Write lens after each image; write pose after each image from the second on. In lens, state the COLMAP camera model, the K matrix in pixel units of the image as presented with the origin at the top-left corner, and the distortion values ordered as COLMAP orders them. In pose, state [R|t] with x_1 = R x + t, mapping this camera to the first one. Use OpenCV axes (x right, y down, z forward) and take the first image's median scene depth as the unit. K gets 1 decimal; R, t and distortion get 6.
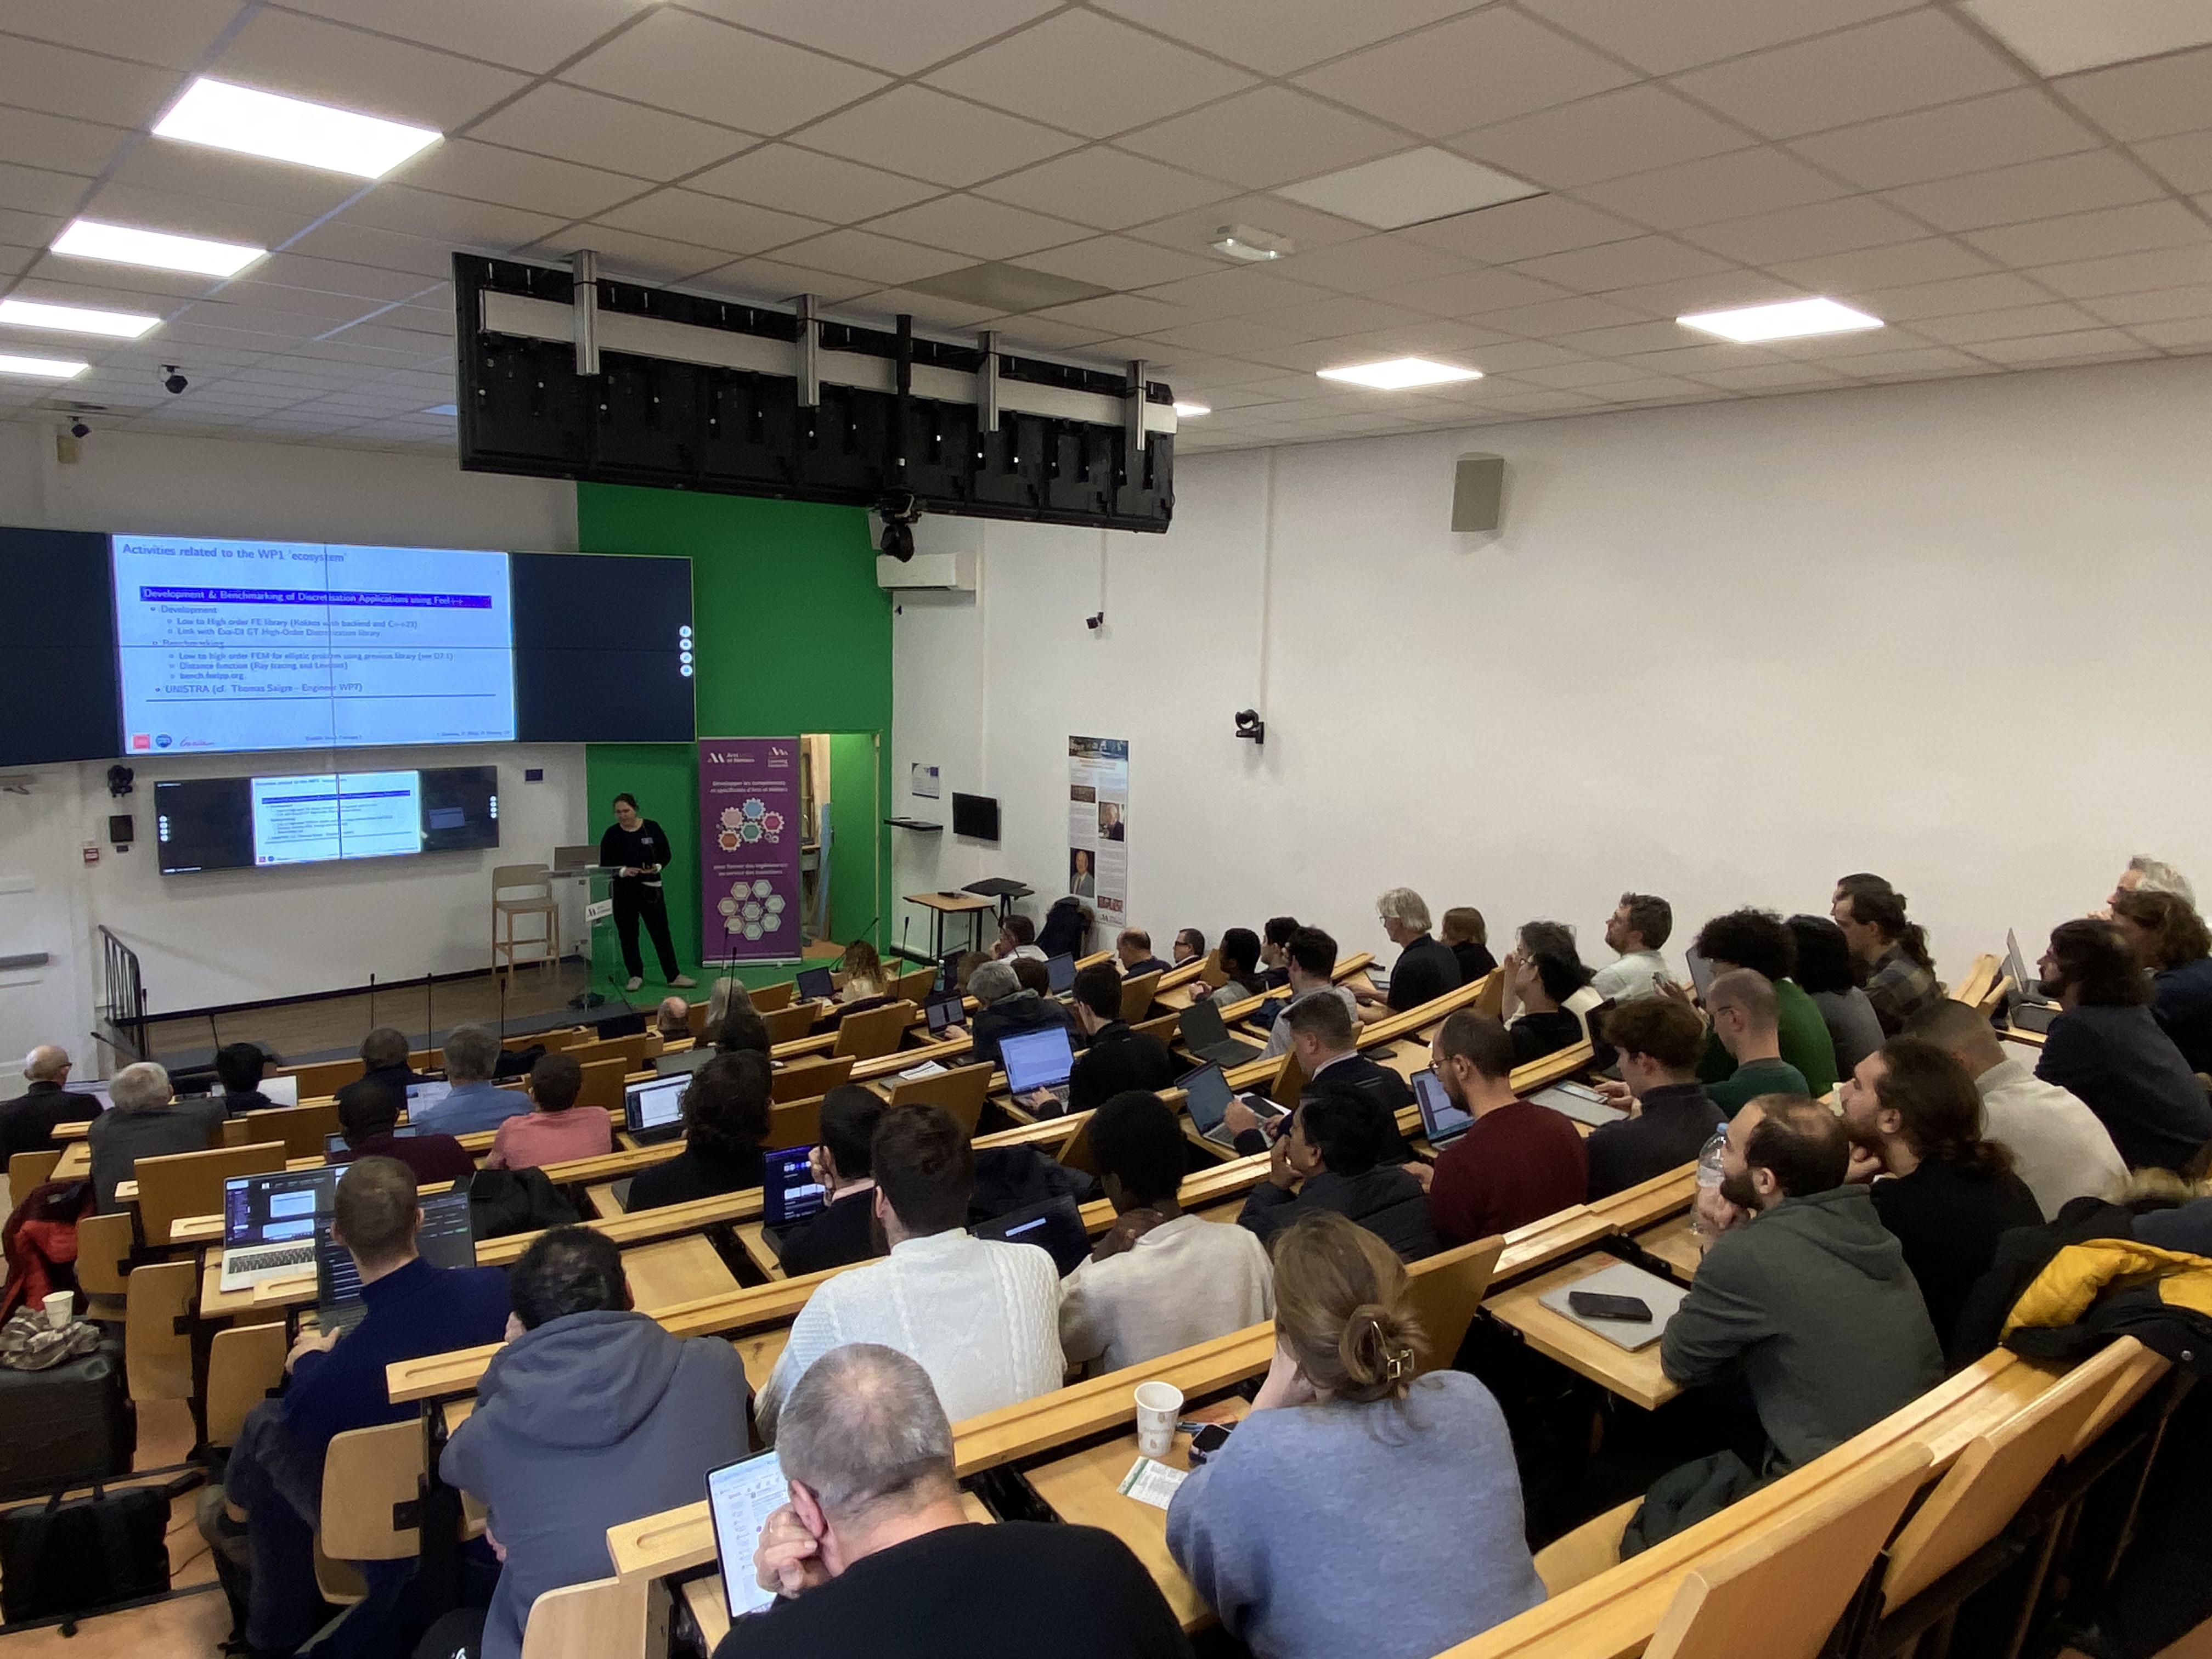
lens RADIAL K [[1462.9, 0, 1106.0], [0, 1462.9, 829.5], [0, 0, 1]] dist [0.065335, -0.066360]
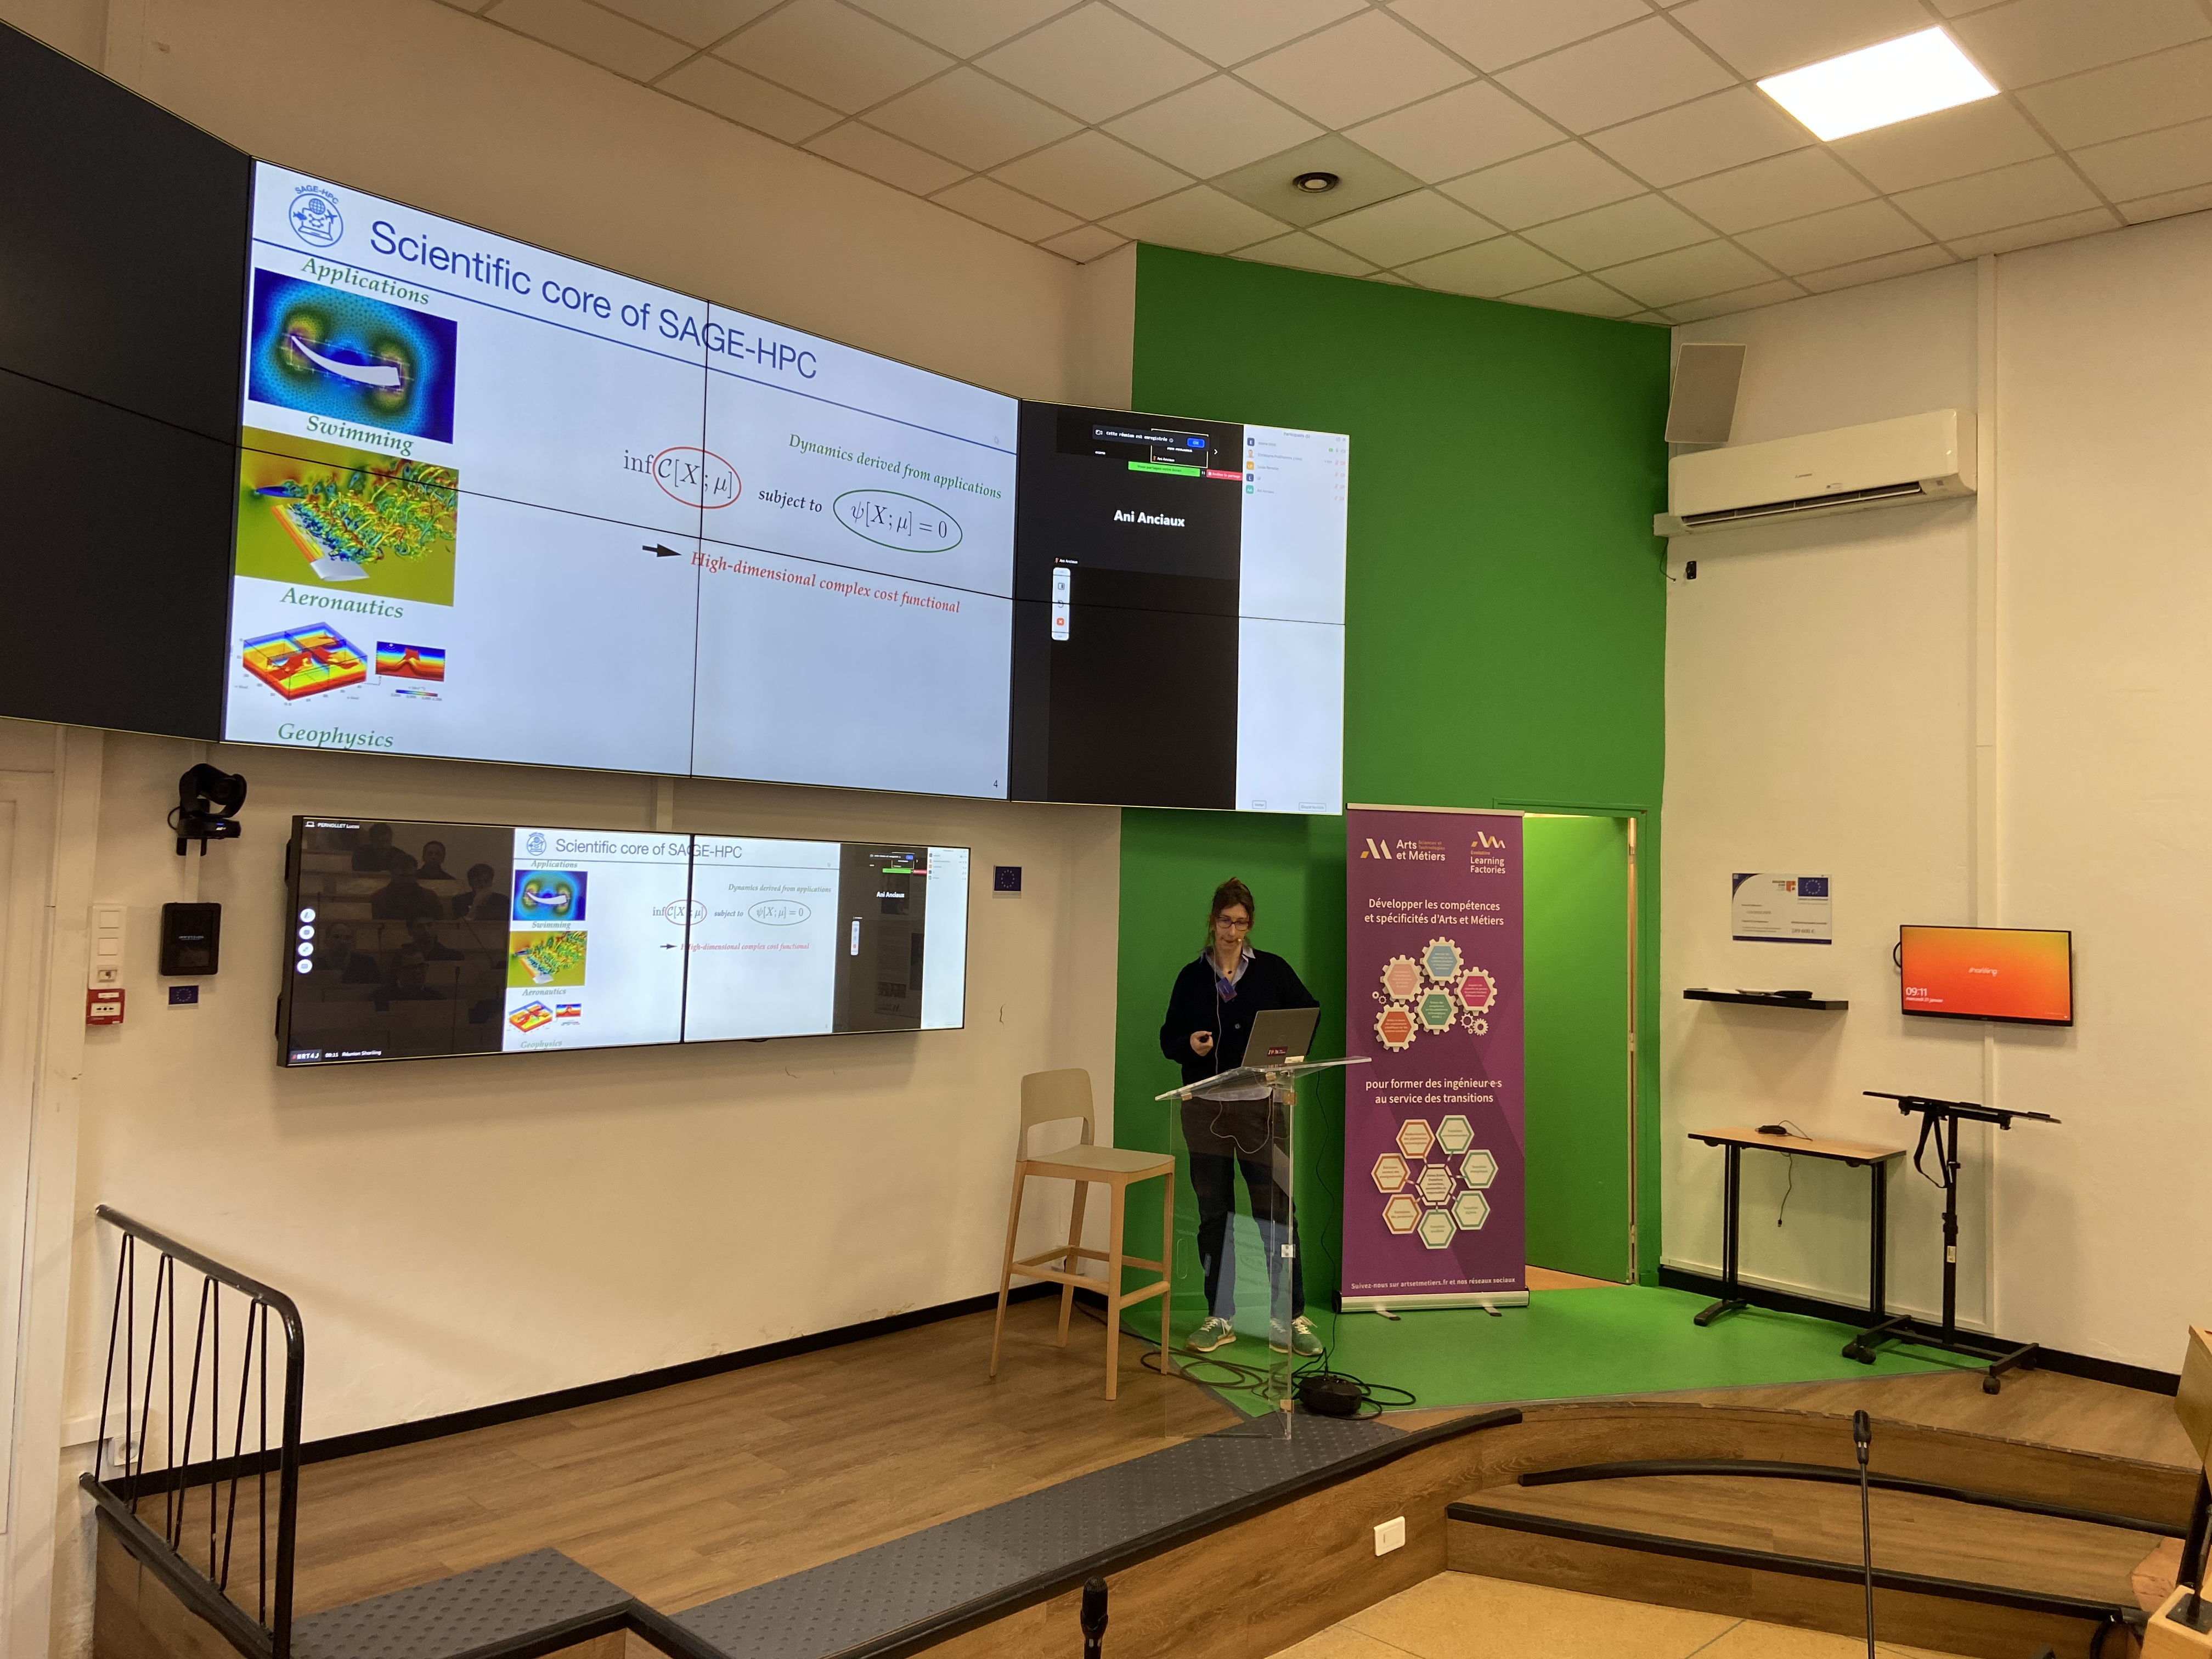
lens RADIAL K [[1622.5, 0, 1083.8], [0, 1622.5, 793.5], [0, 0, 1]] dist [0.134238, -0.193851]
pose [[0.999202, 0.010650, 0.038483, -0.468137], [-0.003061, 0.981366, -0.192125, 0.043391], [-0.039812, 0.191854, 0.980616, 0.594997]]
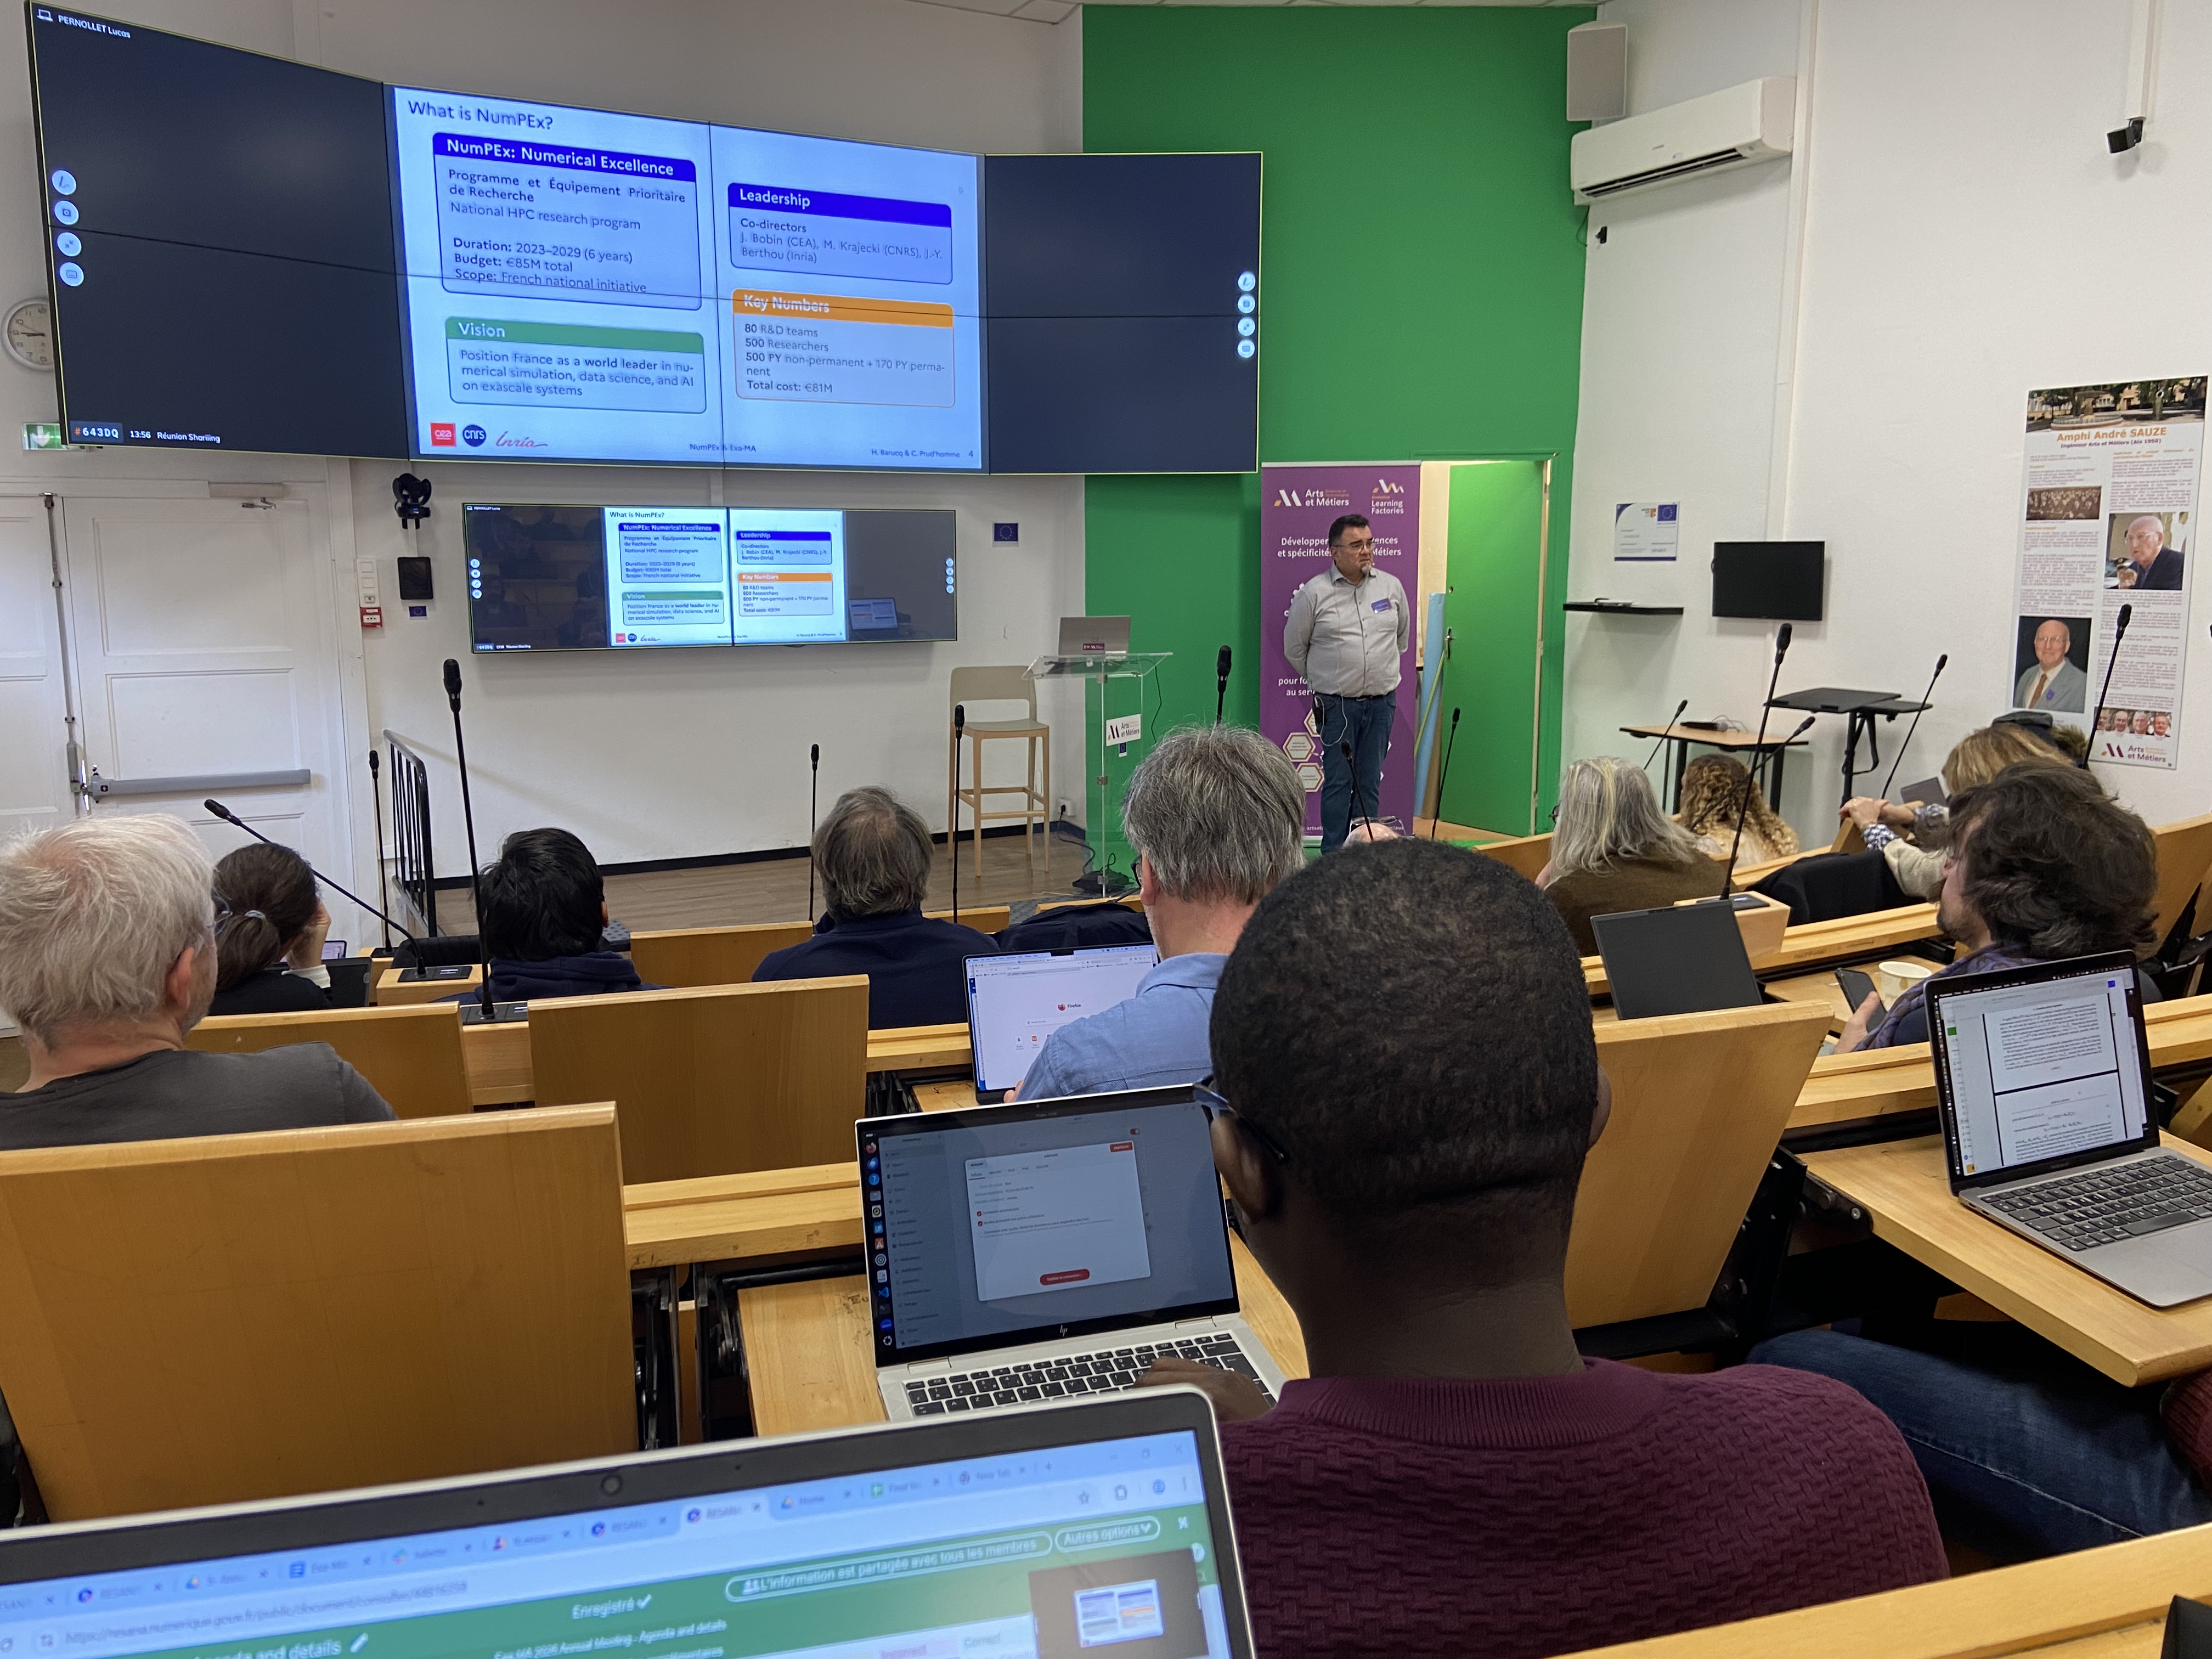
lens RADIAL K [[1622.5, 0, 1083.8], [0, 1622.5, 793.5], [0, 0, 1]] dist [0.134238, -0.193851]
pose [[0.965881, 0.017625, -0.258384, -0.210485], [-0.013618, 0.999758, 0.017291, 0.076596], [0.258627, -0.013183, 0.965887, 0.404297]]
